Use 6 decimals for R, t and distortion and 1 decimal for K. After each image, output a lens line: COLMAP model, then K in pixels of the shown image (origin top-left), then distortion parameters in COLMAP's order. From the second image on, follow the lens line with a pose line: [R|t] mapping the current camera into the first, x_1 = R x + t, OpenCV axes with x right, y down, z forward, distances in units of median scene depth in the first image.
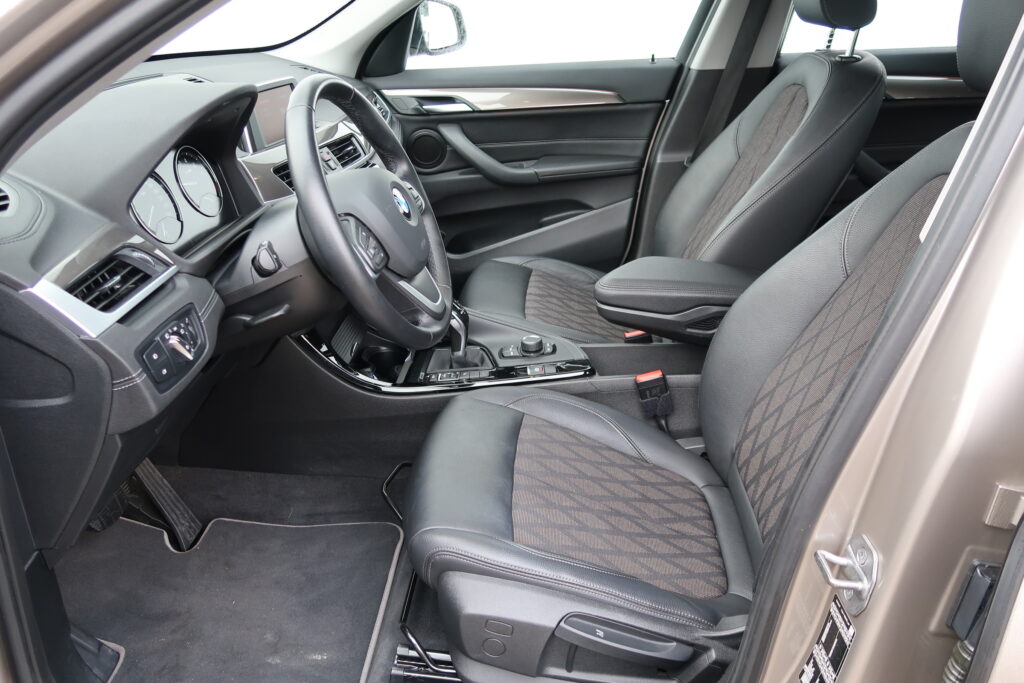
lens RADIAL K [[792.7, 0, 512.0], [0, 792.7, 341.5], [0, 0, 1]] dist [0.002340, -0.008069]
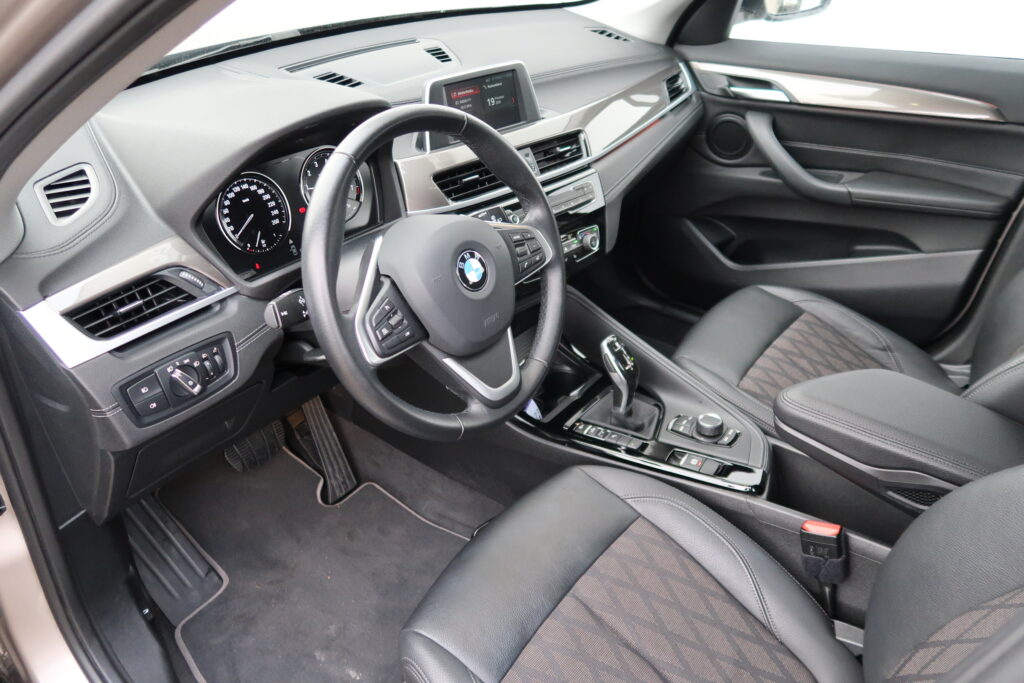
lens RADIAL K [[792.7, 0, 512.0], [0, 792.7, 341.5], [0, 0, 1]] dist [0.002340, -0.008069]
pose [[0.837856, 0.286860, -0.464445, 0.224217], [-0.231532, 0.957224, 0.173538, -0.186656], [0.494359, -0.037866, 0.868433, 0.211239]]
